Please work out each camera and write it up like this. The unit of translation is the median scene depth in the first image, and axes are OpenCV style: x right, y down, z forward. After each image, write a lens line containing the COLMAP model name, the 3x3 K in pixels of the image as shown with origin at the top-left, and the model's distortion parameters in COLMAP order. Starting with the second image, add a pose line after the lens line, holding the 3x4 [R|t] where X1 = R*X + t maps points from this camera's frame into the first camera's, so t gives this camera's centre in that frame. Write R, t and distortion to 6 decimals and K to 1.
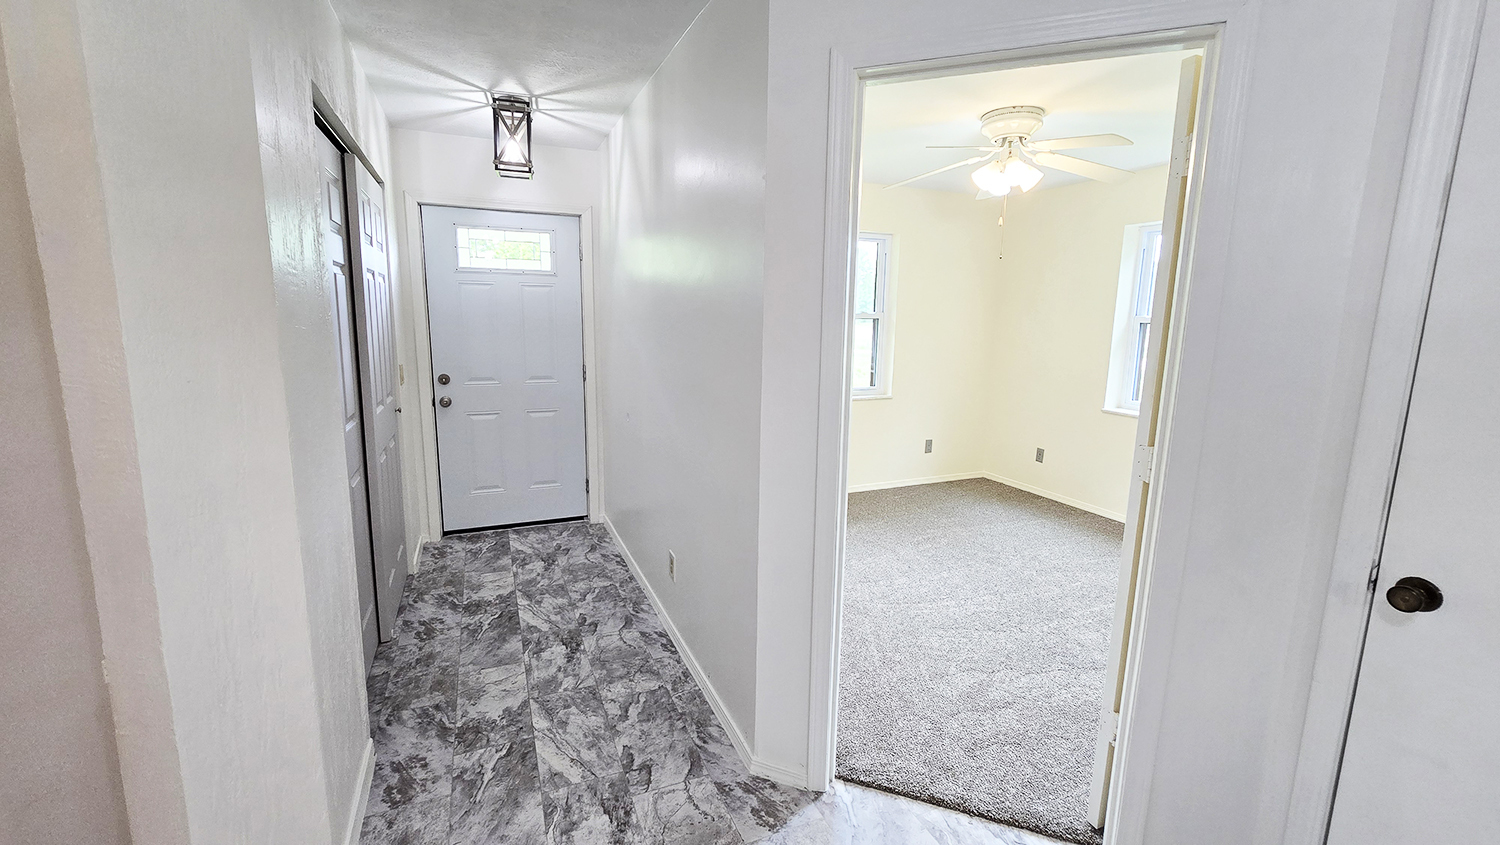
lens RADIAL K [[613.7, 0, 743.3], [0, 613.7, 418.6], [0, 0, 1]] dist [-0.007992, 0.001269]
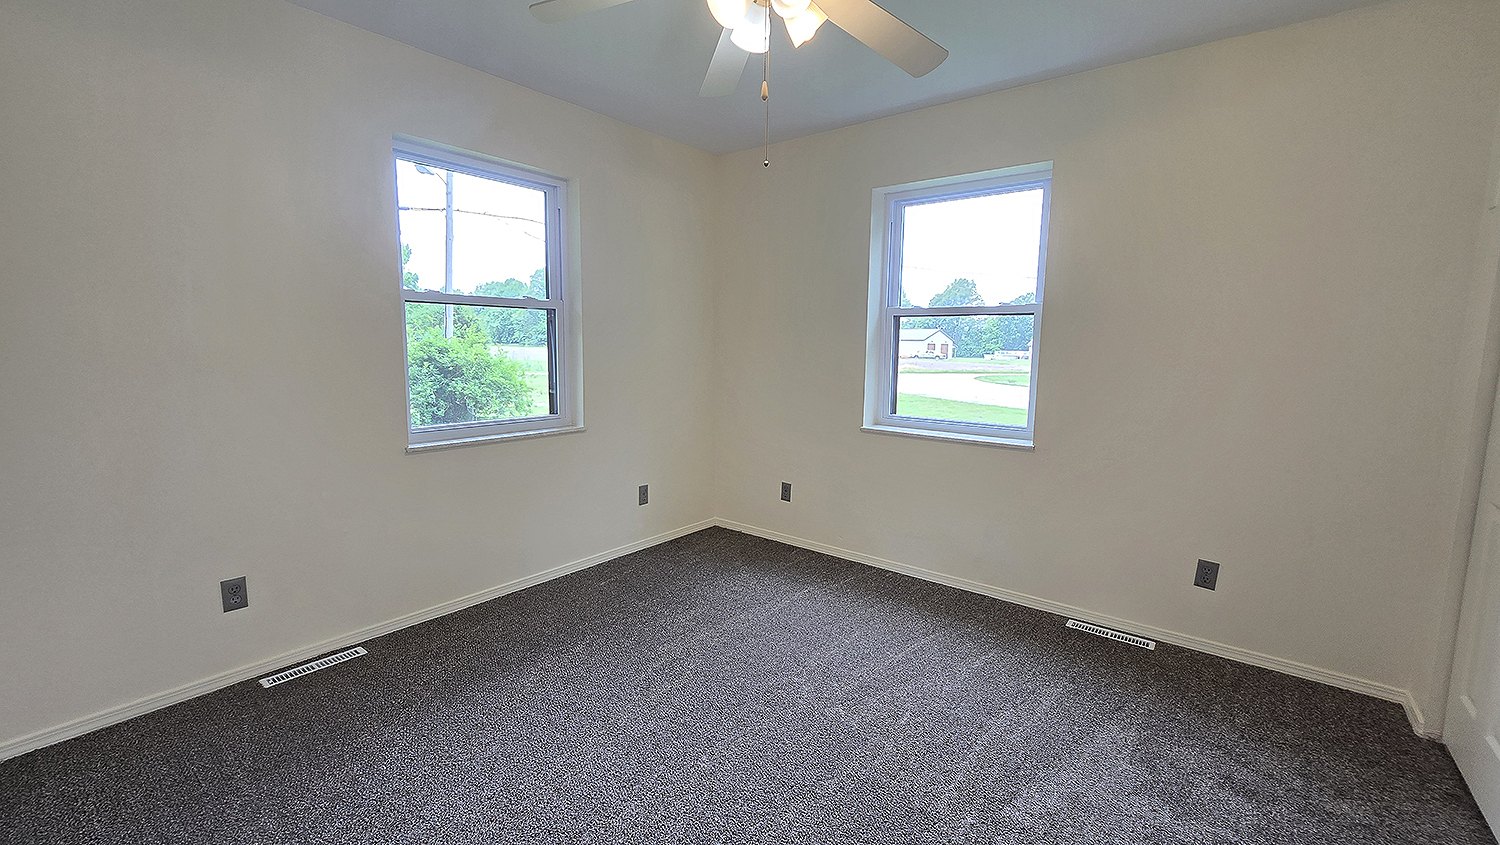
lens RADIAL K [[613.7, 0, 751.0], [0, 613.7, 424.4], [0, 0, 1]] dist [-0.007992, 0.001269]
pose [[0.878482, -0.063331, 0.473560, 0.112750], [0.076742, 0.997010, -0.009027, -0.025803], [-0.471572, 0.044272, 0.880715, 0.433012]]
